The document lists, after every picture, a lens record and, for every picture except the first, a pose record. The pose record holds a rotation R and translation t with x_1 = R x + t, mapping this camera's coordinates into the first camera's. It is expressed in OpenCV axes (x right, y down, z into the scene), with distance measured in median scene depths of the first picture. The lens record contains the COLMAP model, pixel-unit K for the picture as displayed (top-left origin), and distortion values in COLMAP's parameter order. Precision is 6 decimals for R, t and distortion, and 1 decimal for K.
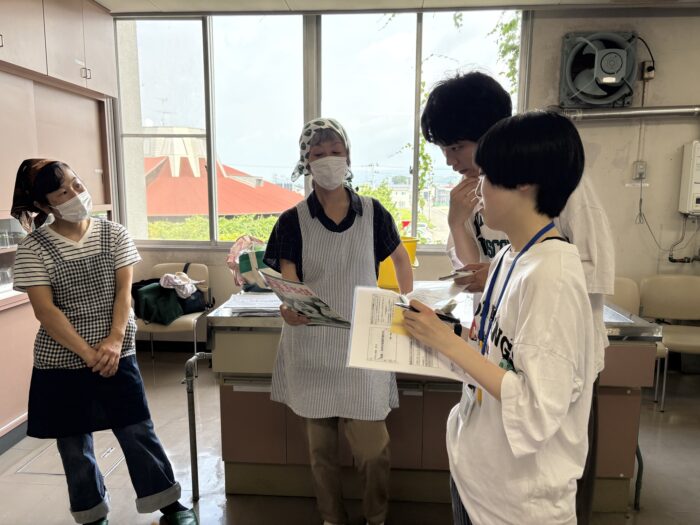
lens RADIAL K [[533.4, 0, 347.3], [0, 533.4, 266.9], [0, 0, 1]] dist [0.007705, -0.009810]
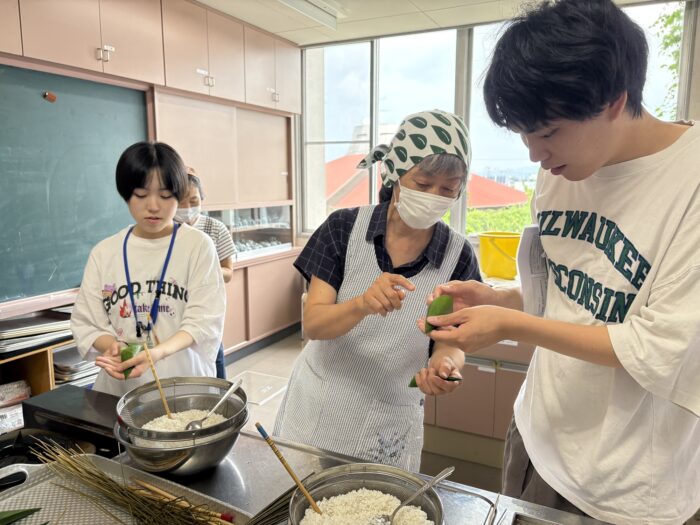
lens RADIAL K [[533.4, 0, 351.2], [0, 533.4, 258.8], [0, 0, 1]] dist [0.007705, -0.009810]
pose [[0.927017, 0.049512, -0.371738, 0.148197], [-0.050827, 0.998688, 0.006267, 0.004214], [0.371560, 0.013085, 0.928317, -0.095096]]
